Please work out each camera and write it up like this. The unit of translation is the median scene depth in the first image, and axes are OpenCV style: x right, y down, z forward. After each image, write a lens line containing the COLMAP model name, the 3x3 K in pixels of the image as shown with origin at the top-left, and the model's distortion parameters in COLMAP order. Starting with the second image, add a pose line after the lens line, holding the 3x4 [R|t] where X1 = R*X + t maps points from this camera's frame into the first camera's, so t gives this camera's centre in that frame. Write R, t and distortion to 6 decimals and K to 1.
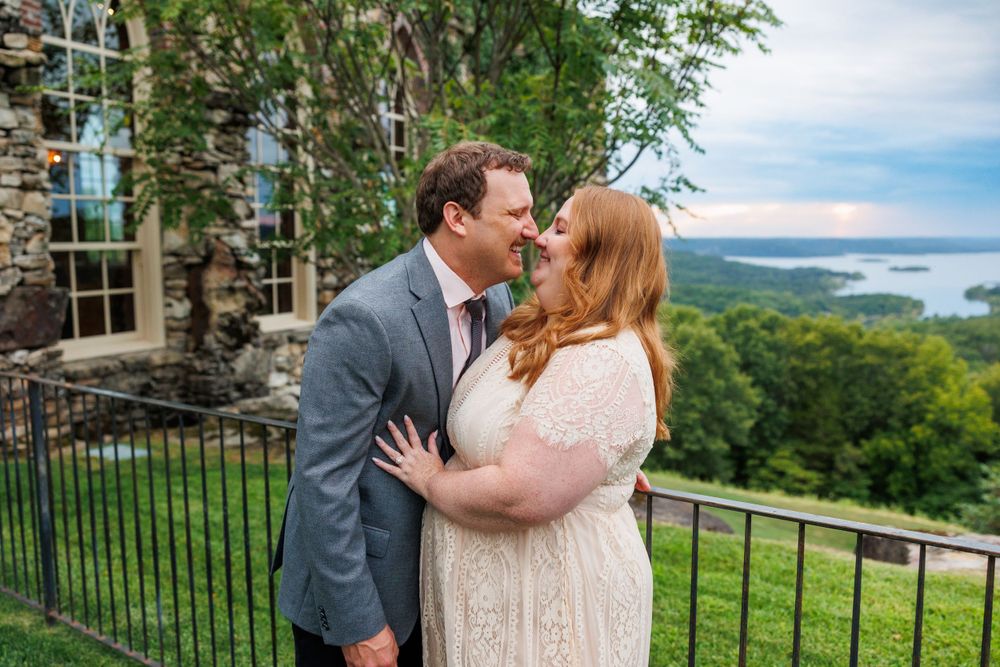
lens RADIAL K [[835.6, 0, 475.5], [0, 835.6, 333.4], [0, 0, 1]] dist [-0.015857, 0.025023]
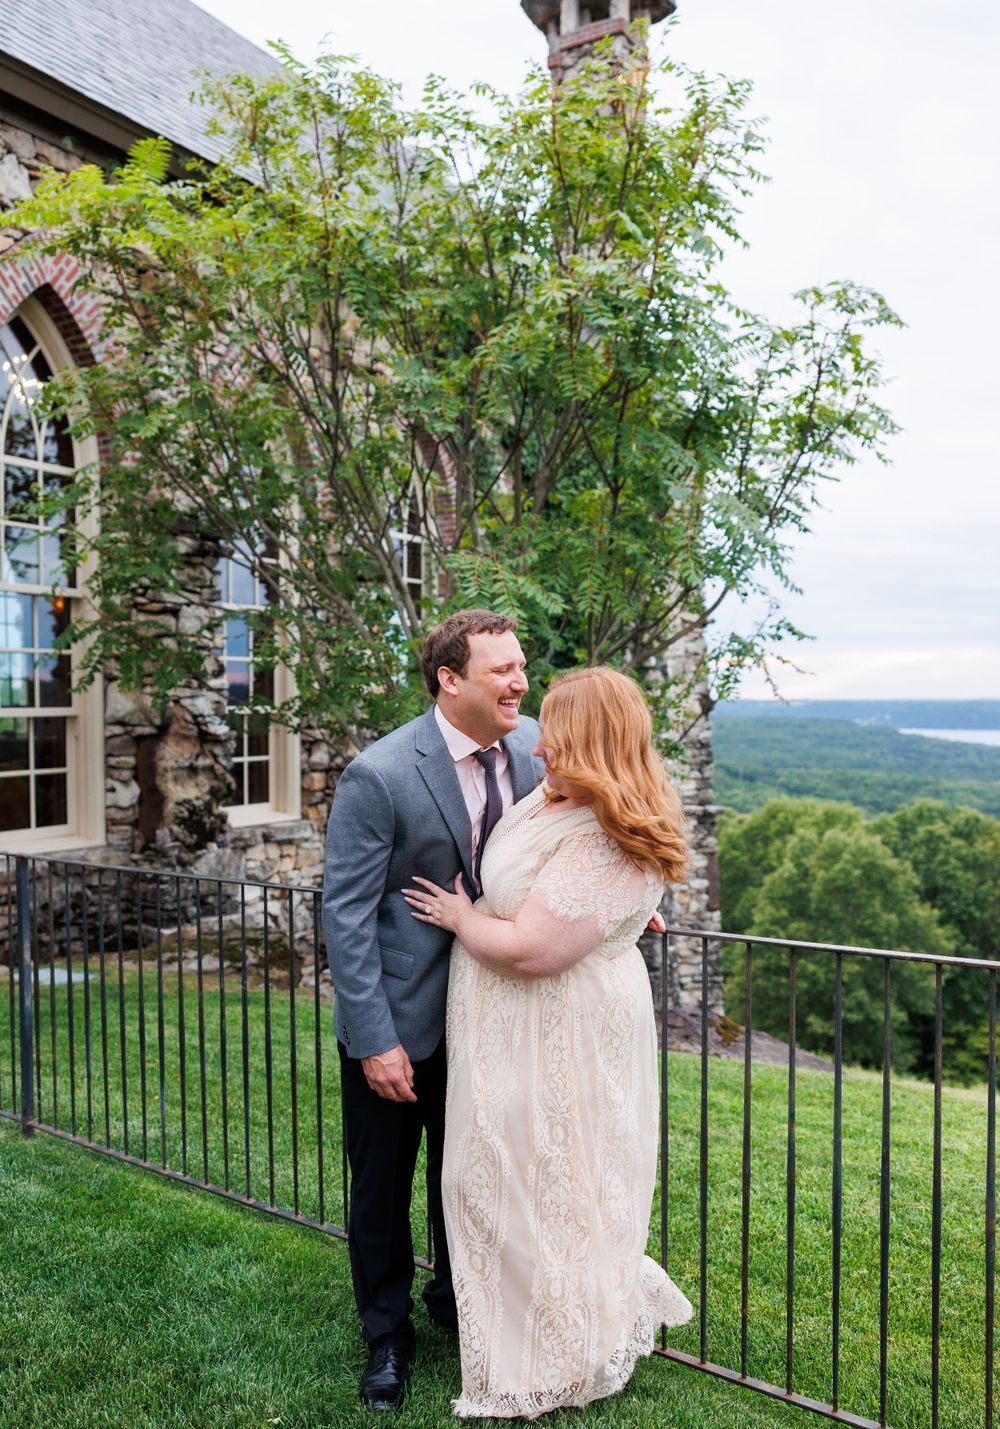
lens RADIAL K [[1255.1, 0, 444.0], [0, 1255.1, 735.0], [0, 0, 1]] dist [-0.006891, -0.005495]
pose [[0.998139, -0.000717, -0.060974, 0.003694], [-0.004579, 0.996226, -0.086677, 0.013636], [0.060806, 0.086795, 0.994369, -0.116453]]
